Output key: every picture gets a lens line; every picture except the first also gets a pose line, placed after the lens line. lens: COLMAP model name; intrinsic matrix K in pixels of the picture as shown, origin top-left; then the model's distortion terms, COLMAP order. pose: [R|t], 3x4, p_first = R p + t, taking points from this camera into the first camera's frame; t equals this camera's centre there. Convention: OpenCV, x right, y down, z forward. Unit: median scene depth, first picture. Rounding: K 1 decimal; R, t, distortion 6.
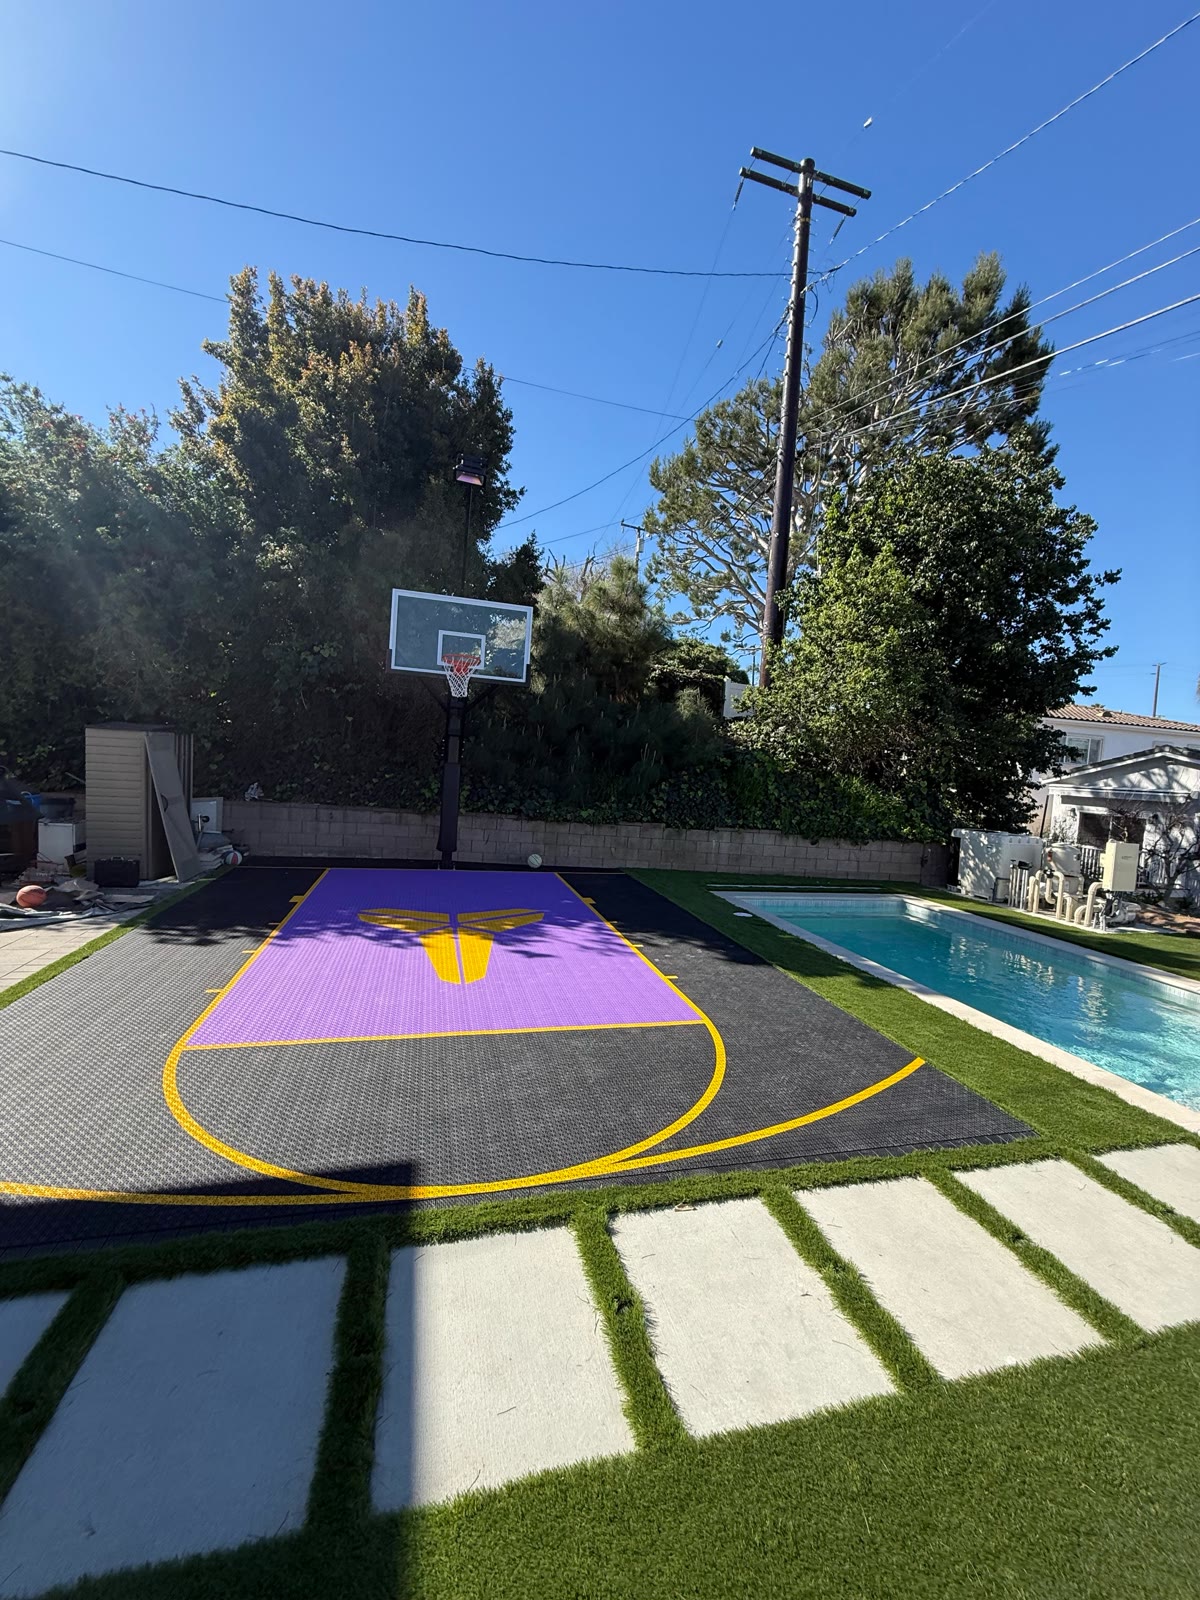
lens RADIAL K [[644.0, 0, 597.6], [0, 644.0, 796.2], [0, 0, 1]] dist [-0.001259, -0.000310]
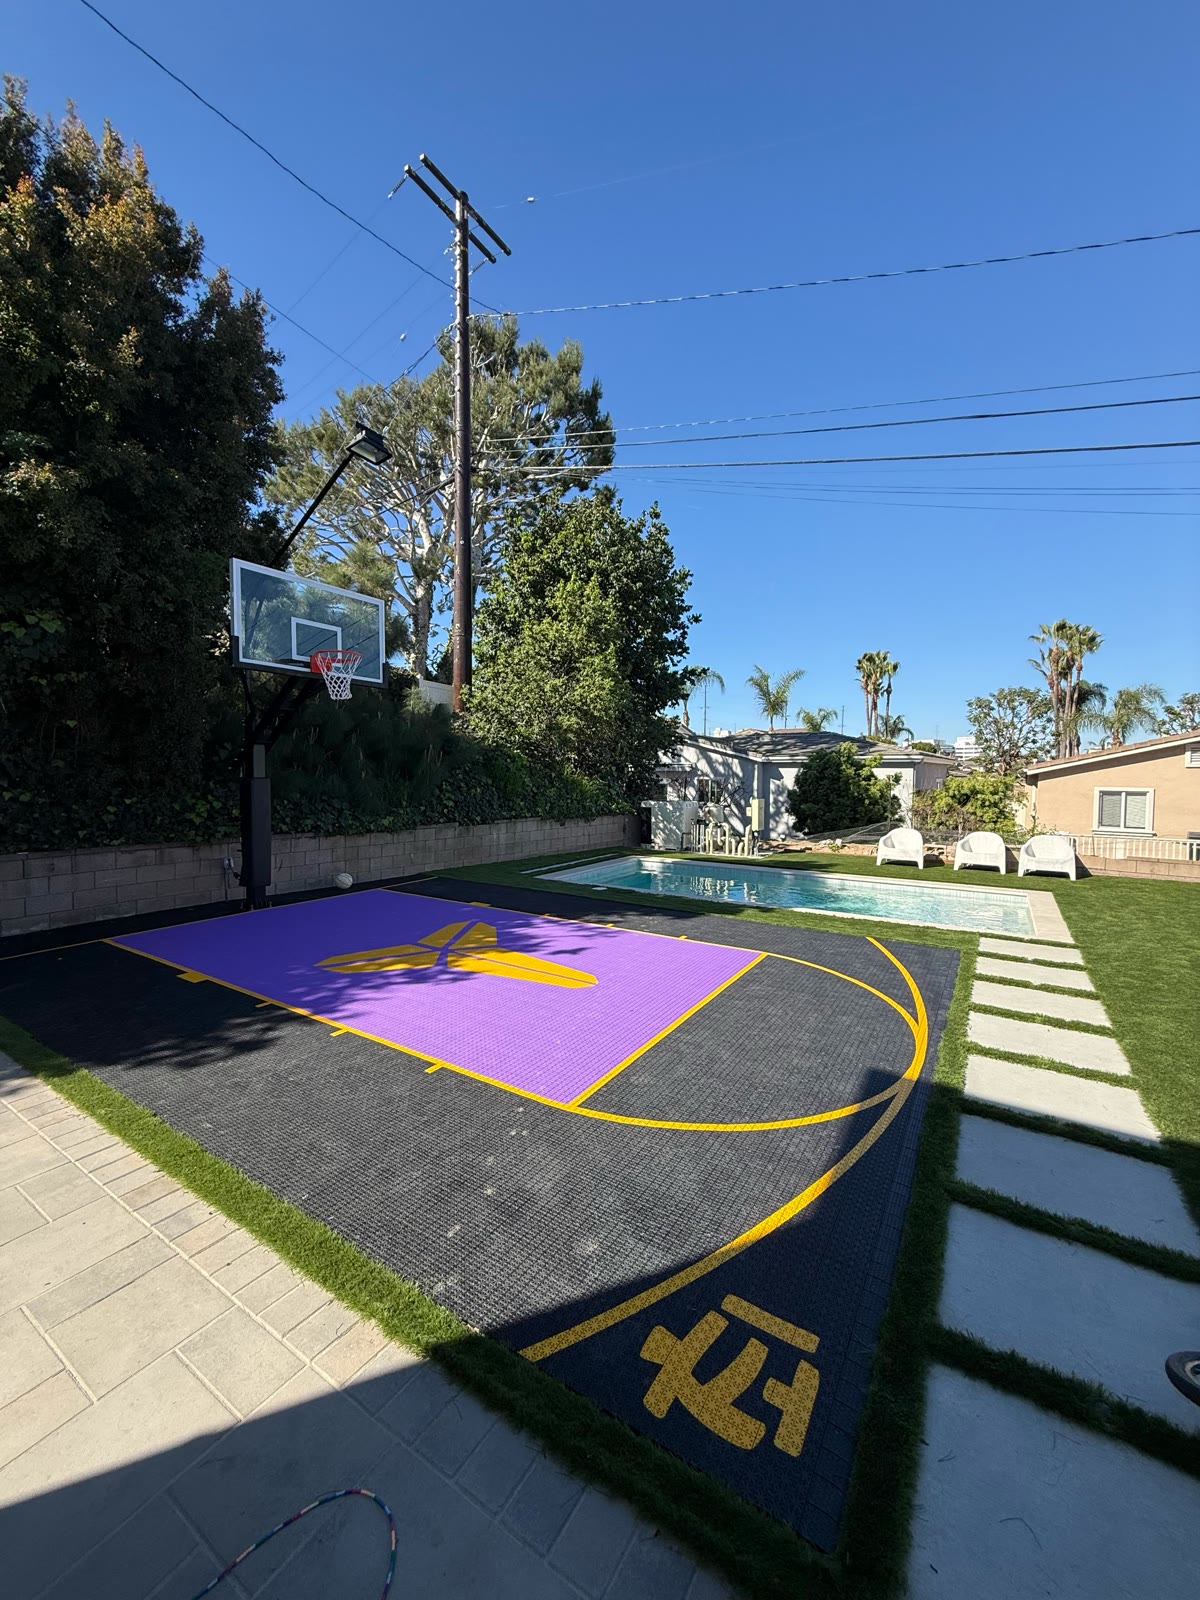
lens RADIAL K [[644.0, 0, 597.6], [0, 644.0, 796.2], [0, 0, 1]] dist [-0.001259, -0.000310]
pose [[0.726666, -0.088161, 0.681311, -0.447178], [0.075932, 0.995962, 0.047889, -0.032414], [-0.682782, 0.016934, 0.730426, 0.111858]]
